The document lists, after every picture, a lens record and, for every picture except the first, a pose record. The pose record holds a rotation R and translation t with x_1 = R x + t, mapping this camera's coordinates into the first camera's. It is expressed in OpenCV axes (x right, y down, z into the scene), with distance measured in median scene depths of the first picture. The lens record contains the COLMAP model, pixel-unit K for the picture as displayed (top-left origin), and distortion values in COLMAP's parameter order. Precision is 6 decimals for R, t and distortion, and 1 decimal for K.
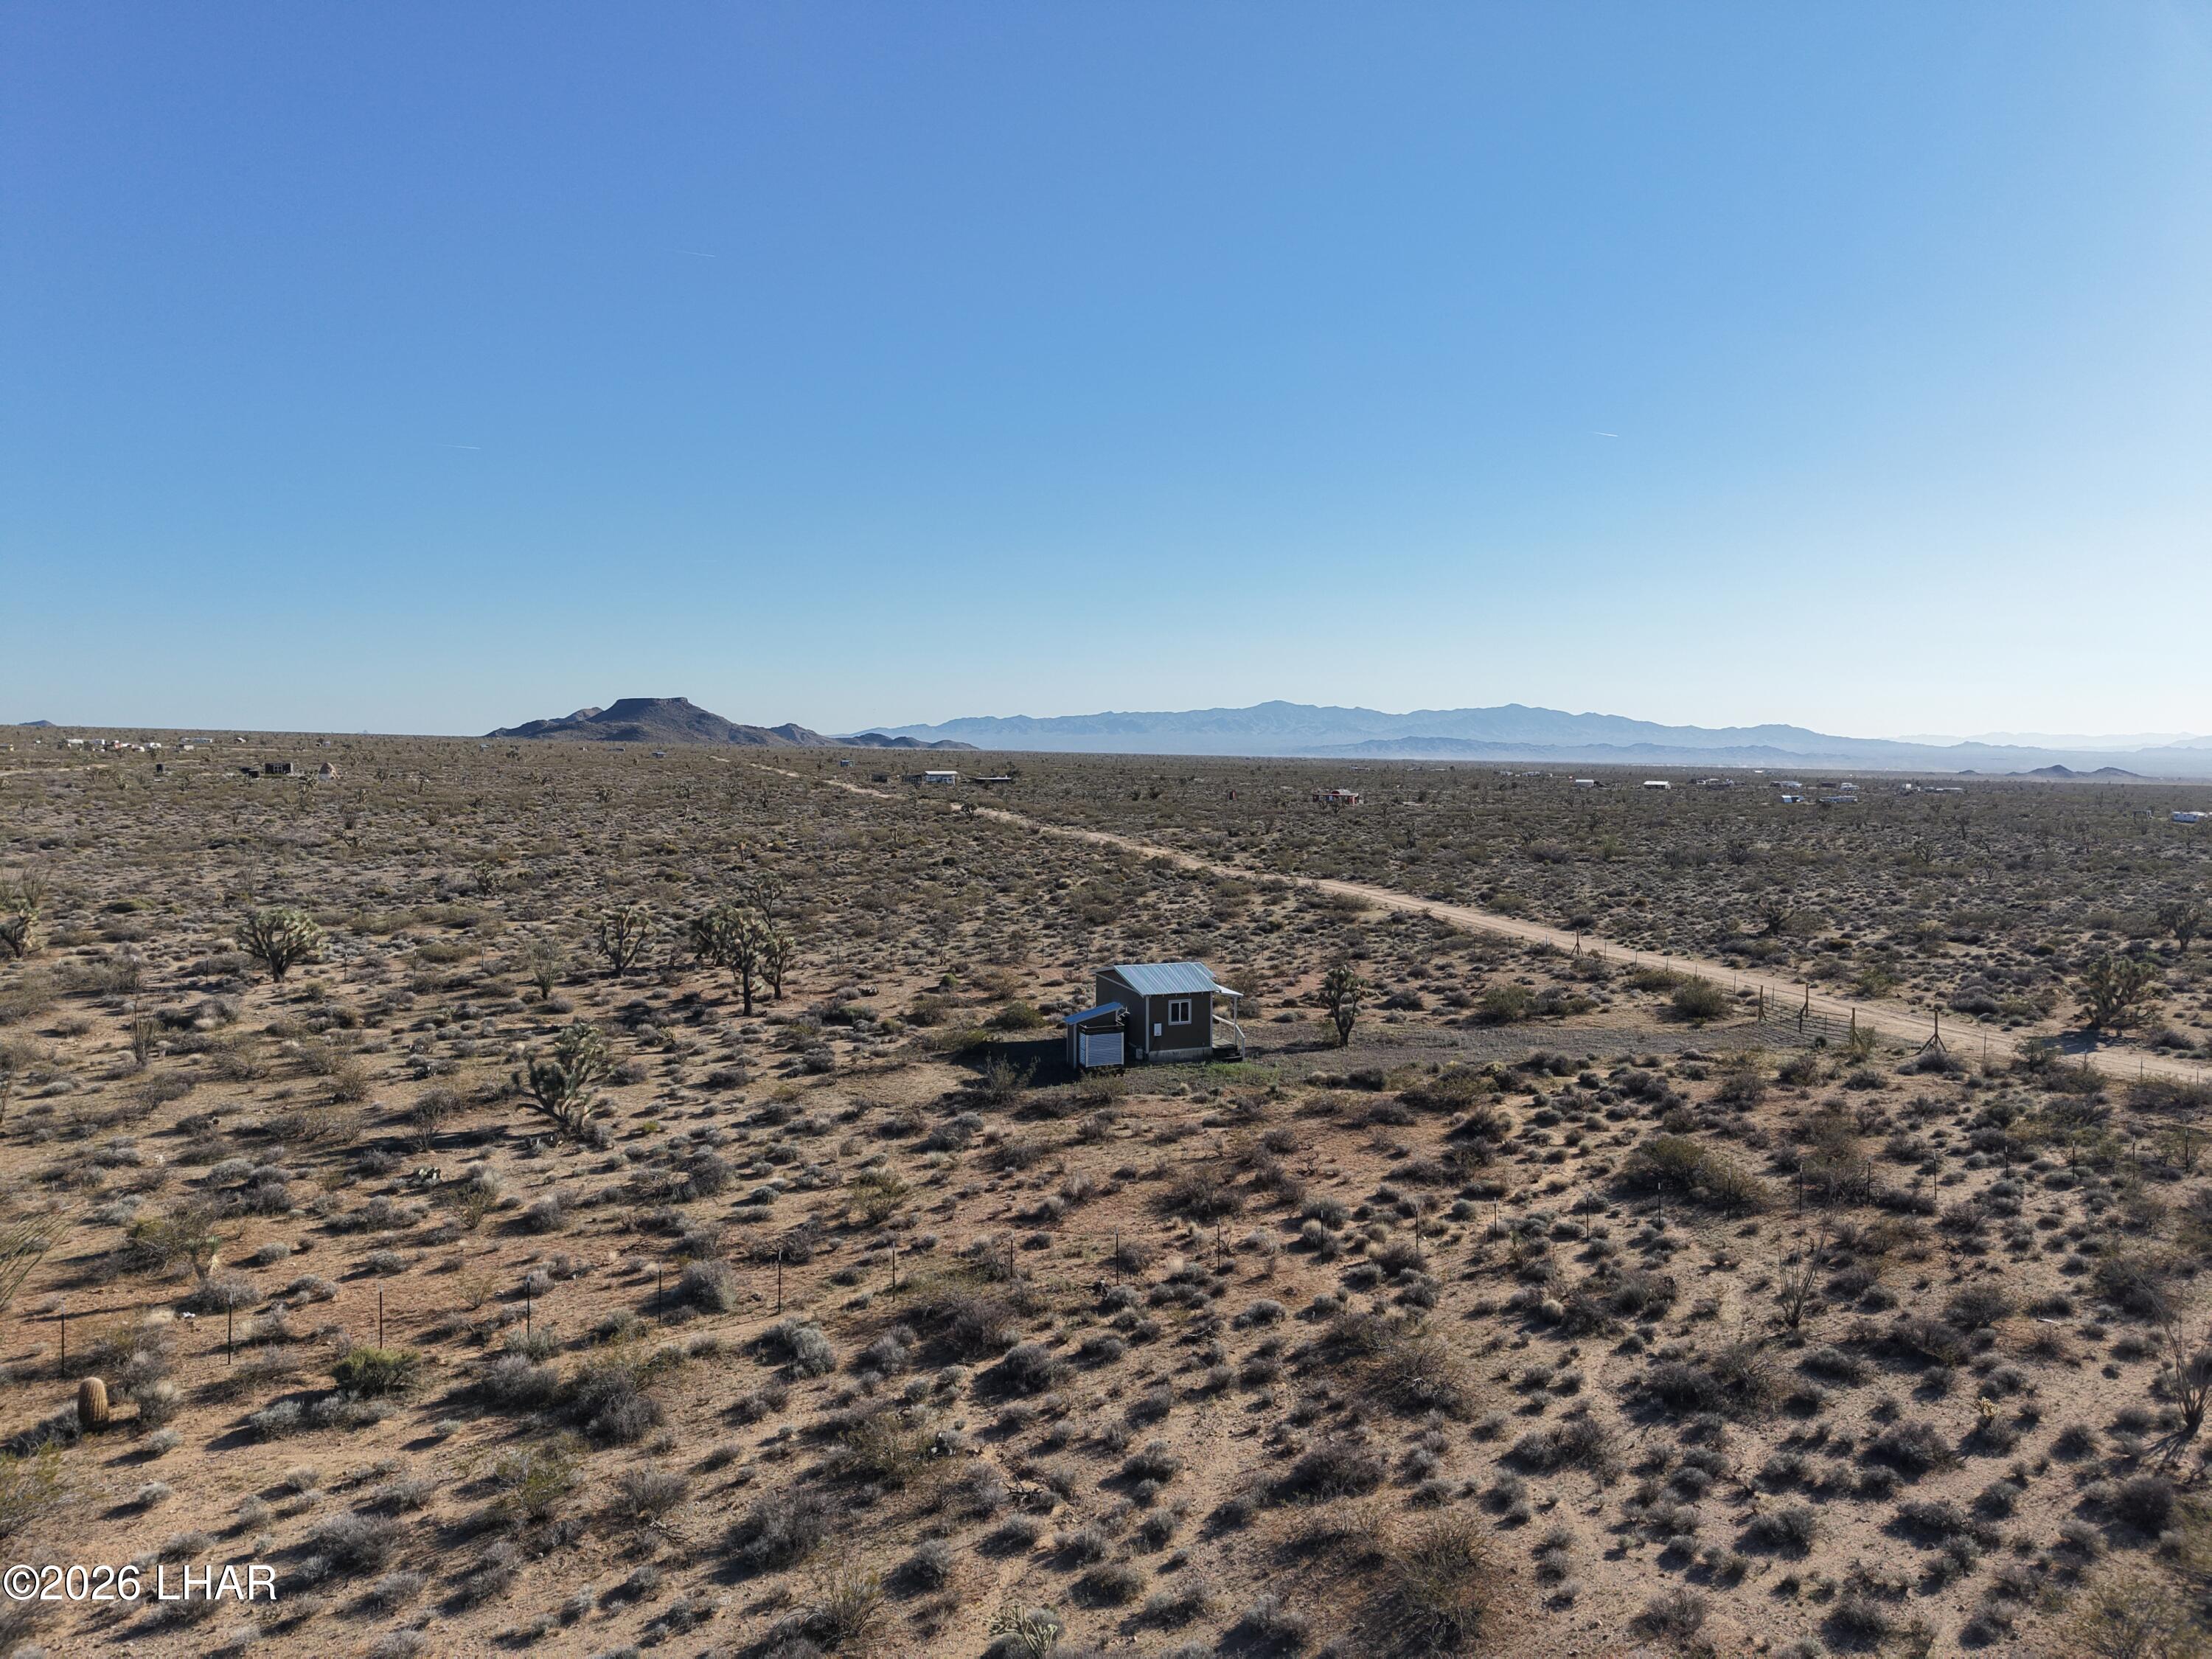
lens RADIAL K [[1477.7, 0, 1112.4], [0, 1477.7, 848.3], [0, 0, 1]] dist [0.036338, -0.045998]
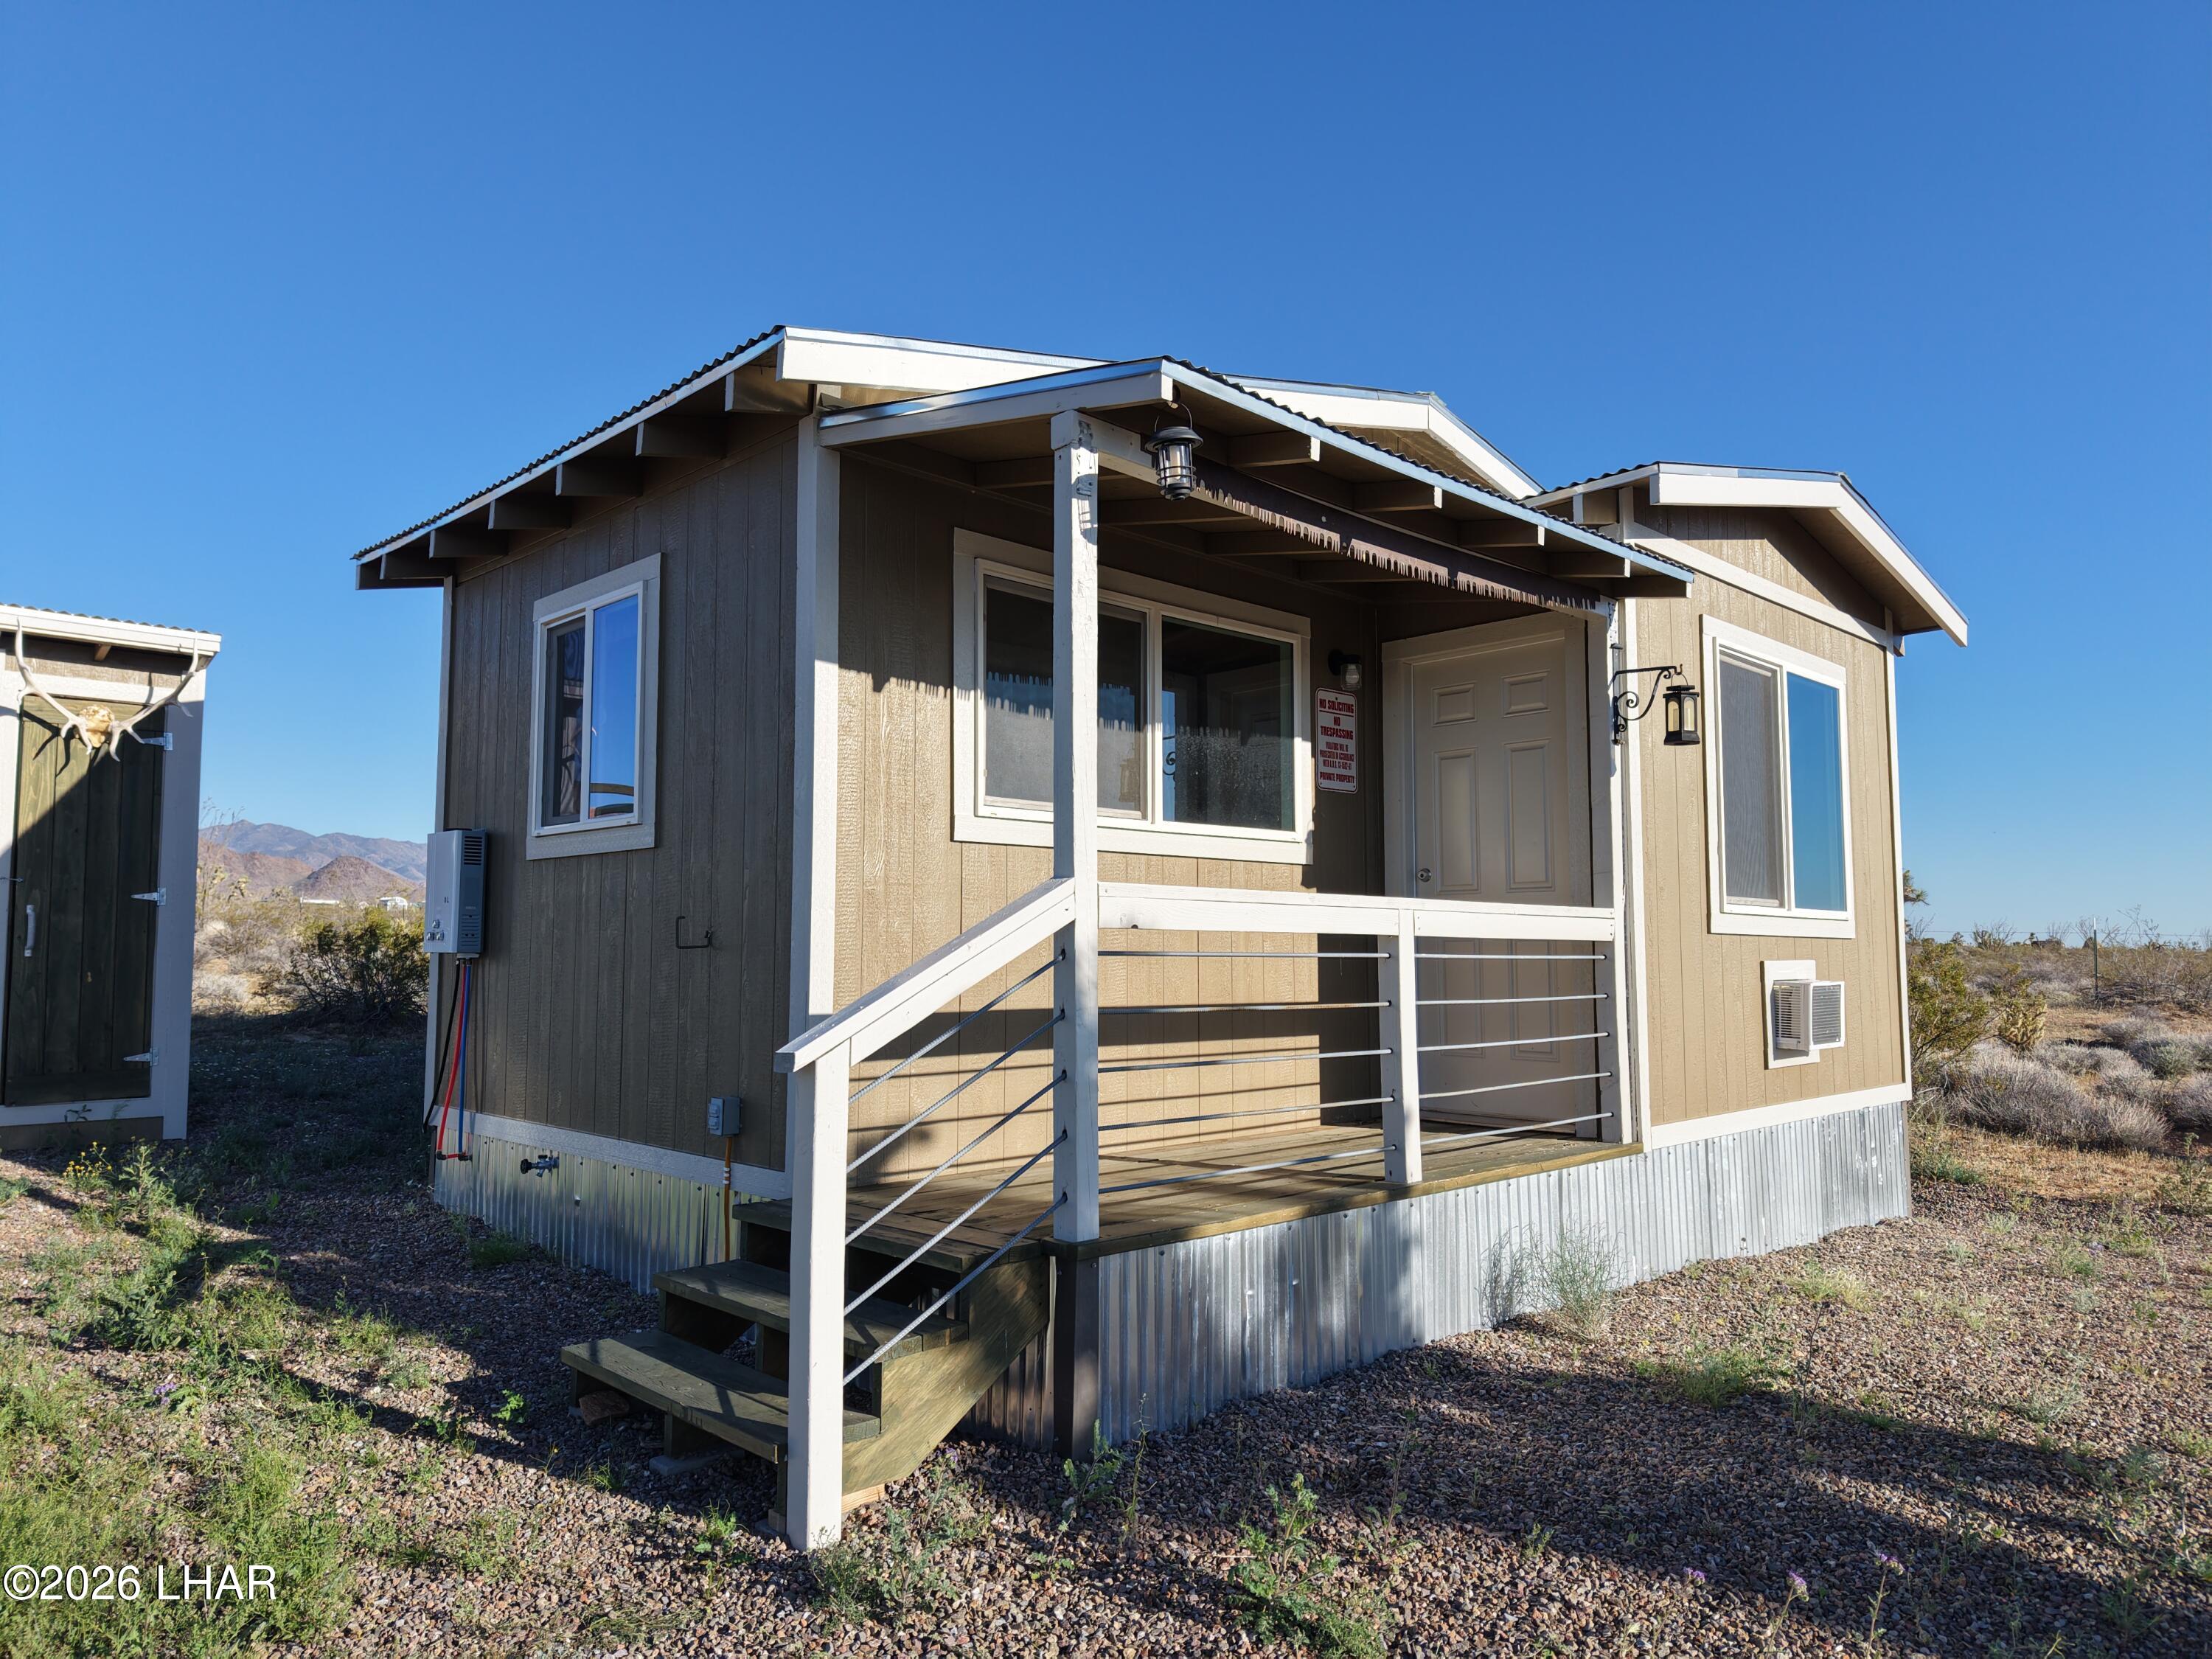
lens RADIAL K [[1477.7, 0, 1089.6], [0, 1477.7, 842.8], [0, 0, 1]] dist [0.036338, -0.045998]
pose [[0.379235, -0.076031, -0.922171, 0.139064], [-0.071722, 0.991205, -0.111218, 0.124978], [0.922516, 0.108318, 0.370447, 0.983043]]
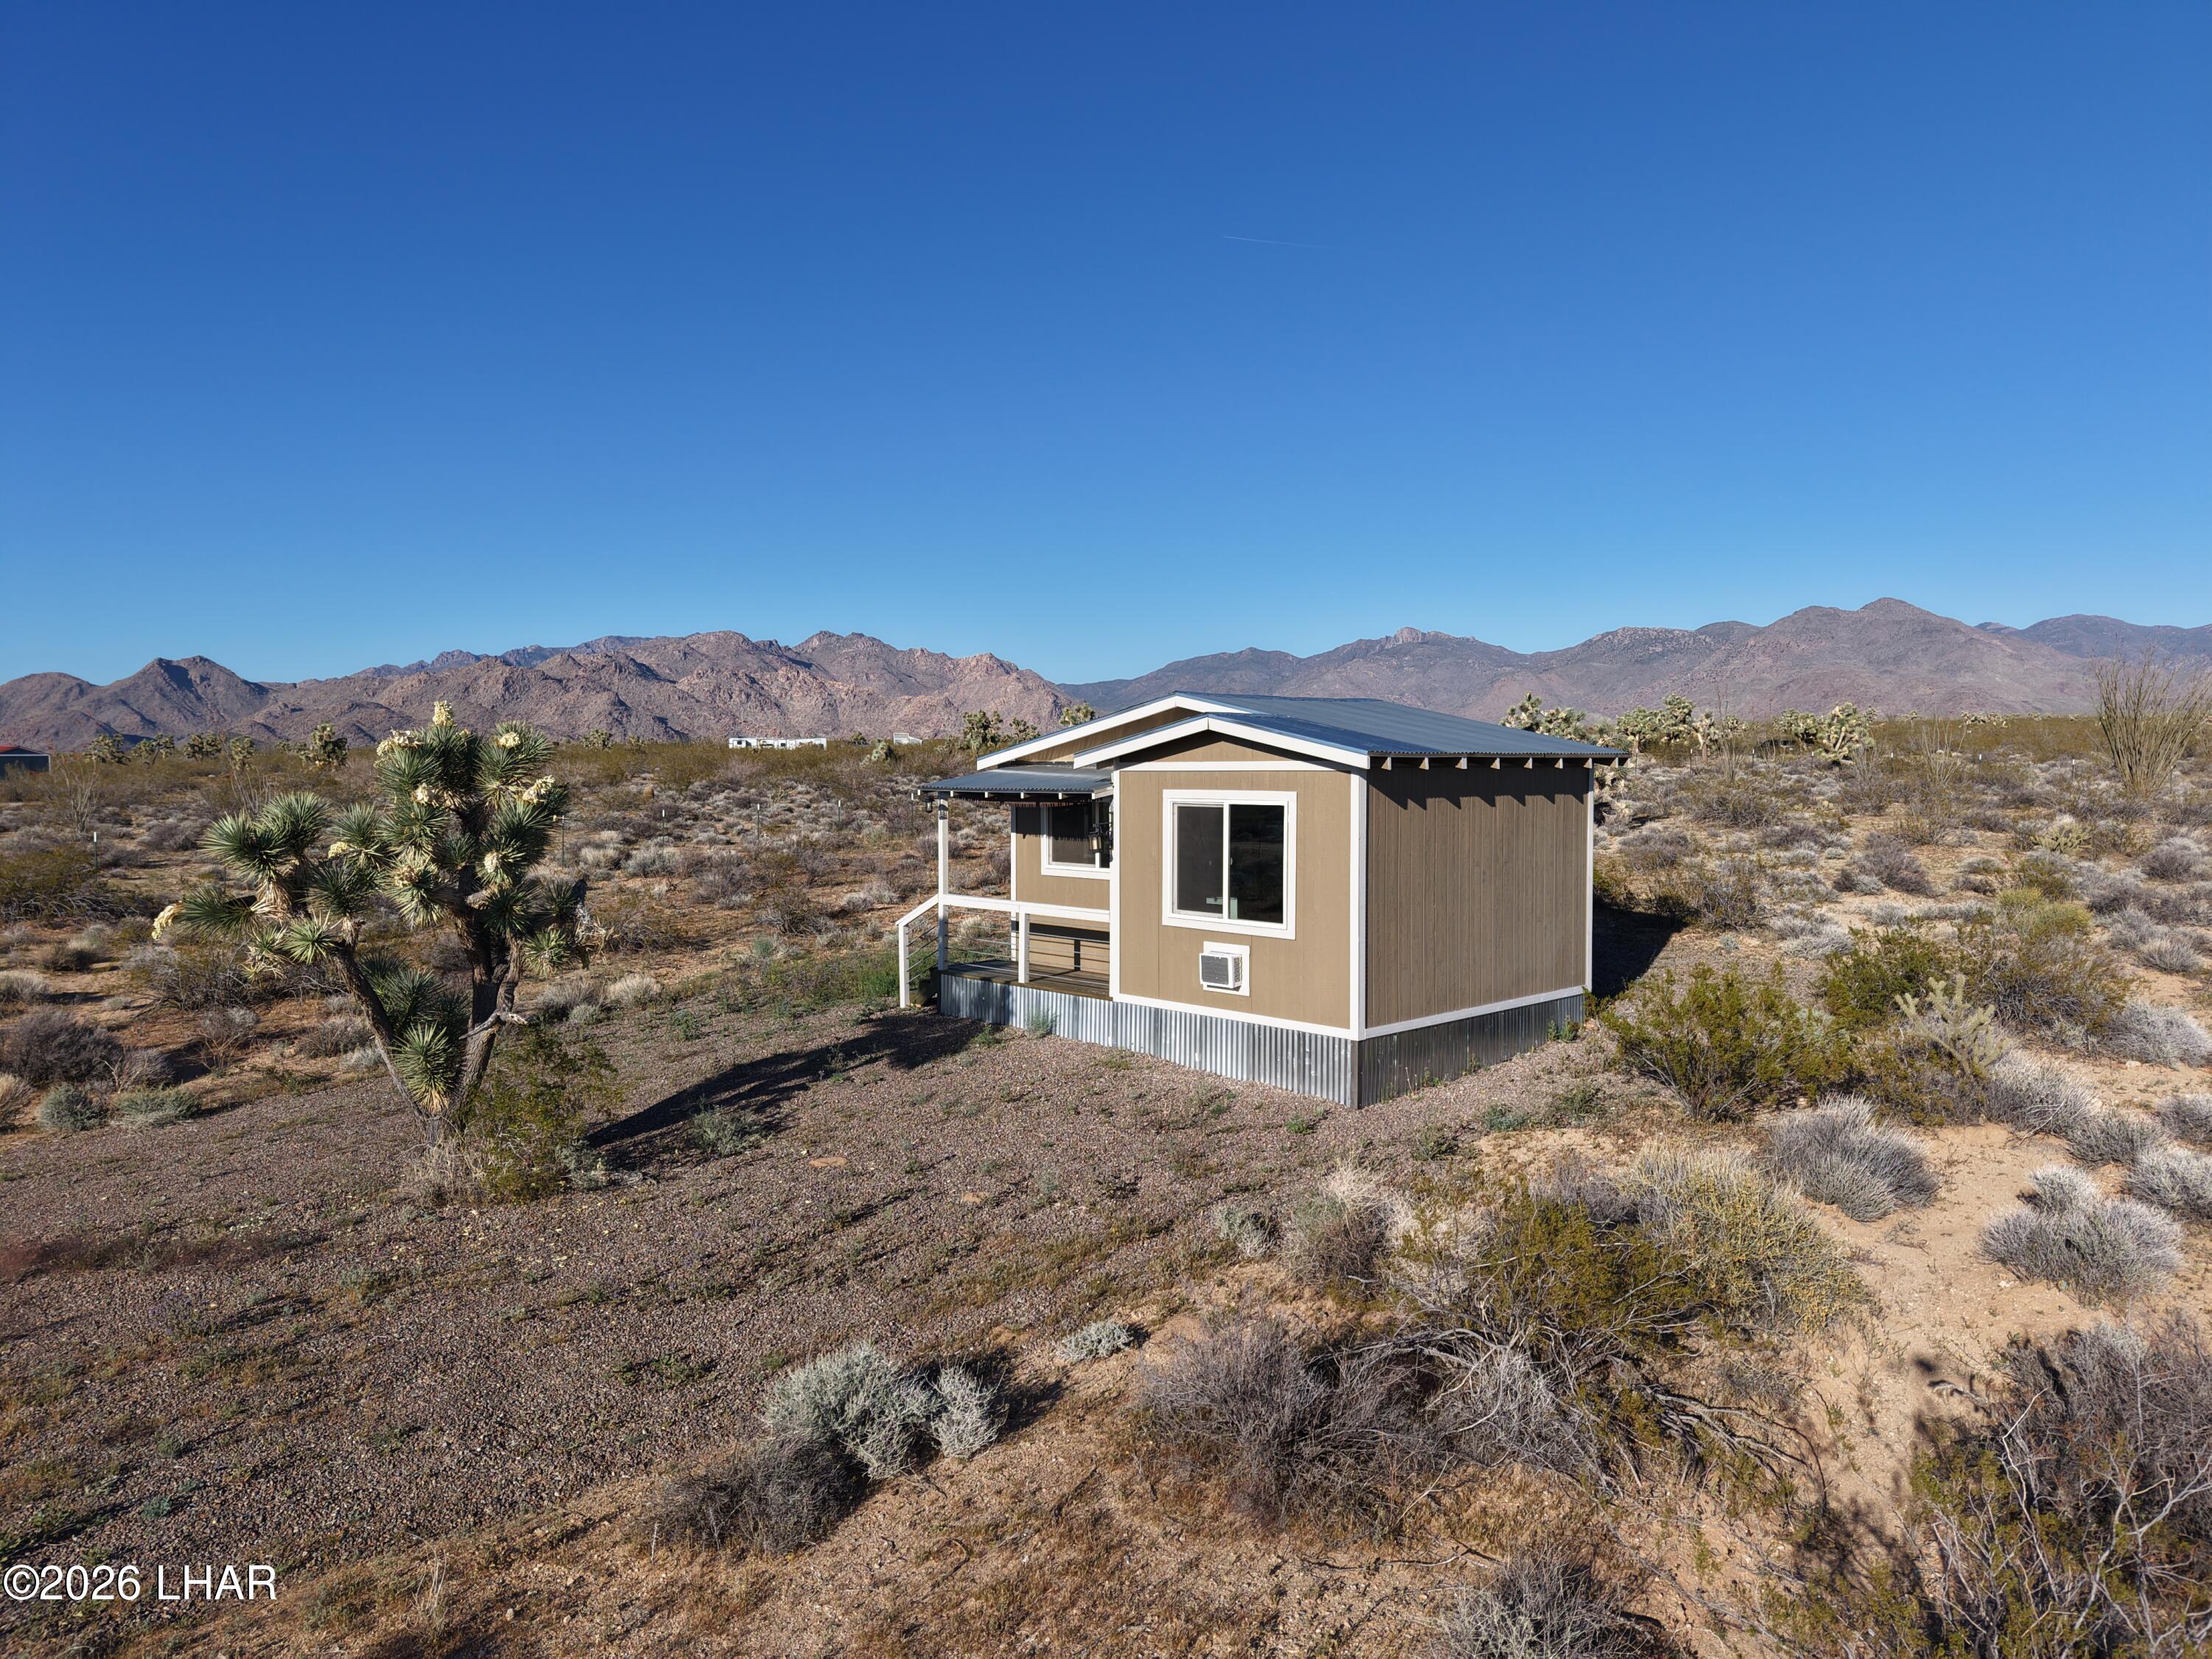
lens RADIAL K [[1477.7, 0, 1089.1], [0, 1477.7, 824.2], [0, 0, 1]] dist [0.036338, -0.045998]
pose [[-0.923006, 0.008656, -0.384687, 0.163612], [-0.034727, 0.993793, 0.105684, 0.076664], [0.383214, 0.110906, -0.916977, 1.266749]]
